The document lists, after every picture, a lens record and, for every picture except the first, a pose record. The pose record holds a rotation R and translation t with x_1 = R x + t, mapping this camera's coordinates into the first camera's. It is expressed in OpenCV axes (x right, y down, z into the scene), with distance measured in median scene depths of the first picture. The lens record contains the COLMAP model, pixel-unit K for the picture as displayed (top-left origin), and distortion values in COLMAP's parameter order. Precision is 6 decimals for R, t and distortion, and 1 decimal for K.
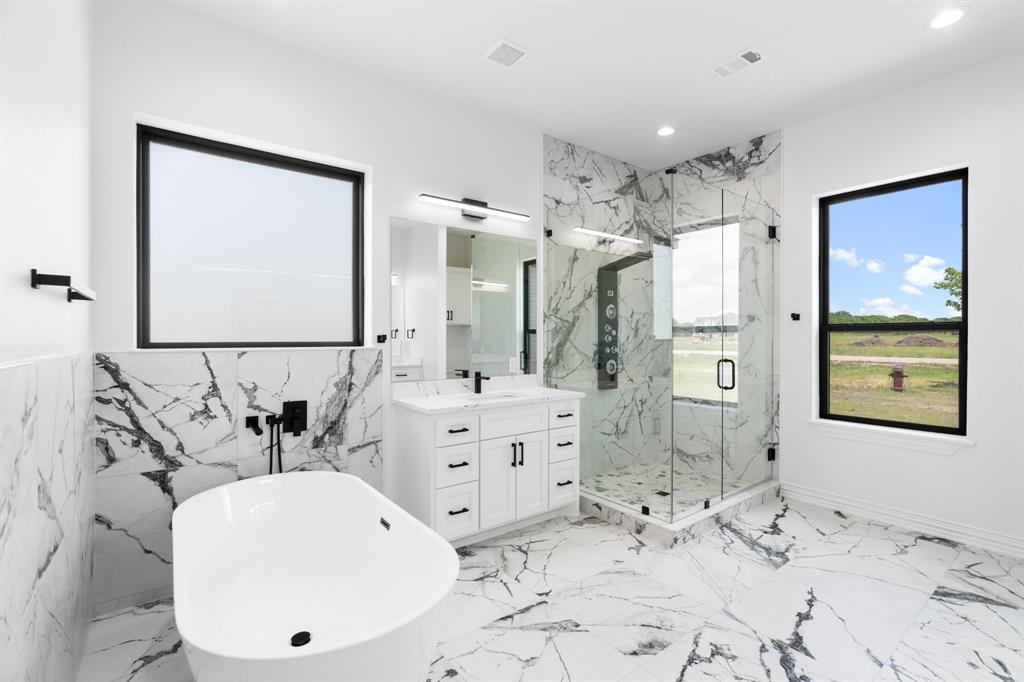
lens RADIAL K [[459.6, 0, 514.6], [0, 459.6, 337.7], [0, 0, 1]] dist [-0.011695, 0.004828]
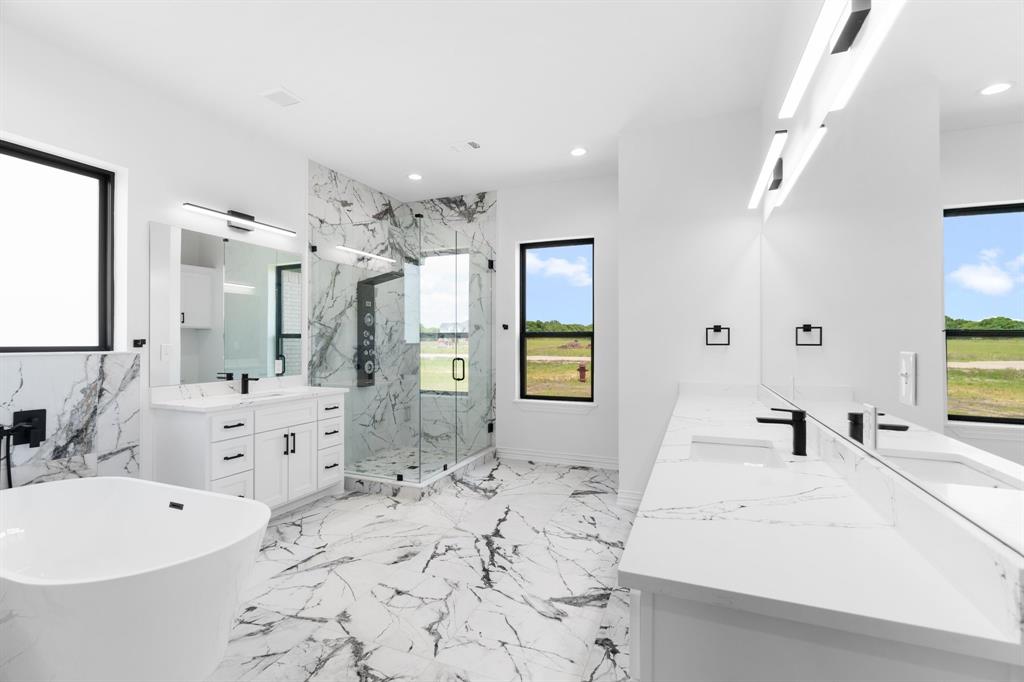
lens RADIAL K [[459.6, 0, 515.4], [0, 459.6, 339.3], [0, 0, 1]] dist [-0.011695, 0.004828]
pose [[0.859444, 0.002056, 0.511226, -0.084981], [0.001382, 0.999979, -0.006345, 0.001183], [-0.511229, 0.006160, 0.859423, -0.243953]]
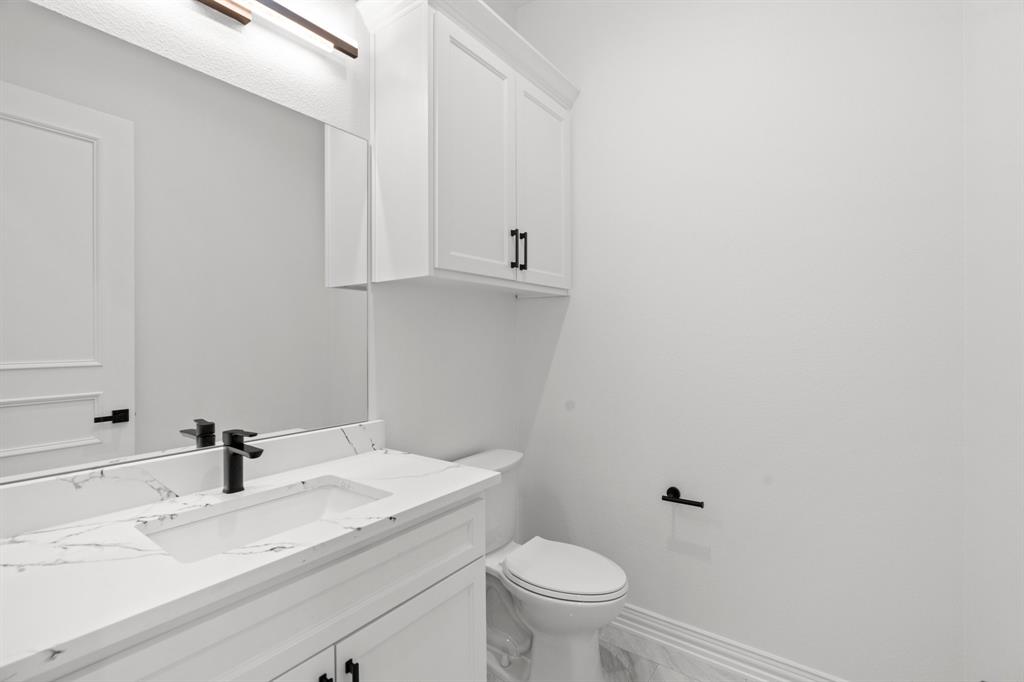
lens RADIAL K [[459.6, 0, 506.7], [0, 459.6, 338.4], [0, 0, 1]] dist [-0.011695, 0.004828]
pose [[0.957596, -0.002092, 0.288108, 0.023811], [0.000203, 0.999978, 0.006585, -0.002297], [-0.288115, -0.006247, 0.957575, 0.597620]]
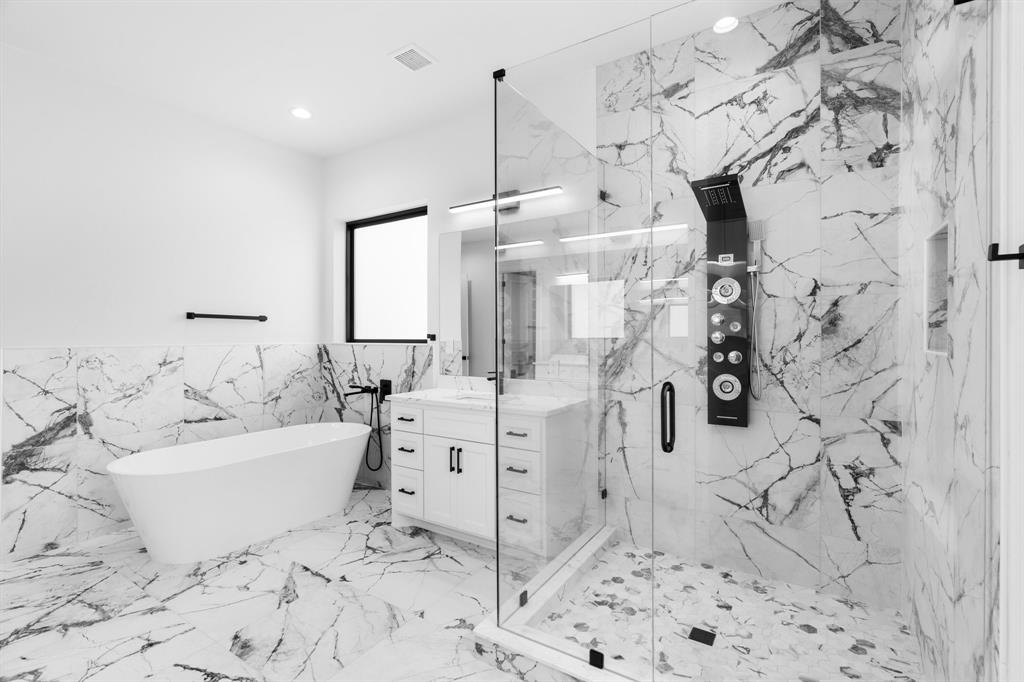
lens RADIAL K [[459.6, 0, 516.1], [0, 459.6, 336.9], [0, 0, 1]] dist [-0.011695, 0.004828]
pose [[0.347115, 0.000936, -0.937822, 0.840119], [0.001503, 0.999998, 0.001554, -0.000376], [0.937821, -0.001949, 0.347113, 0.709616]]
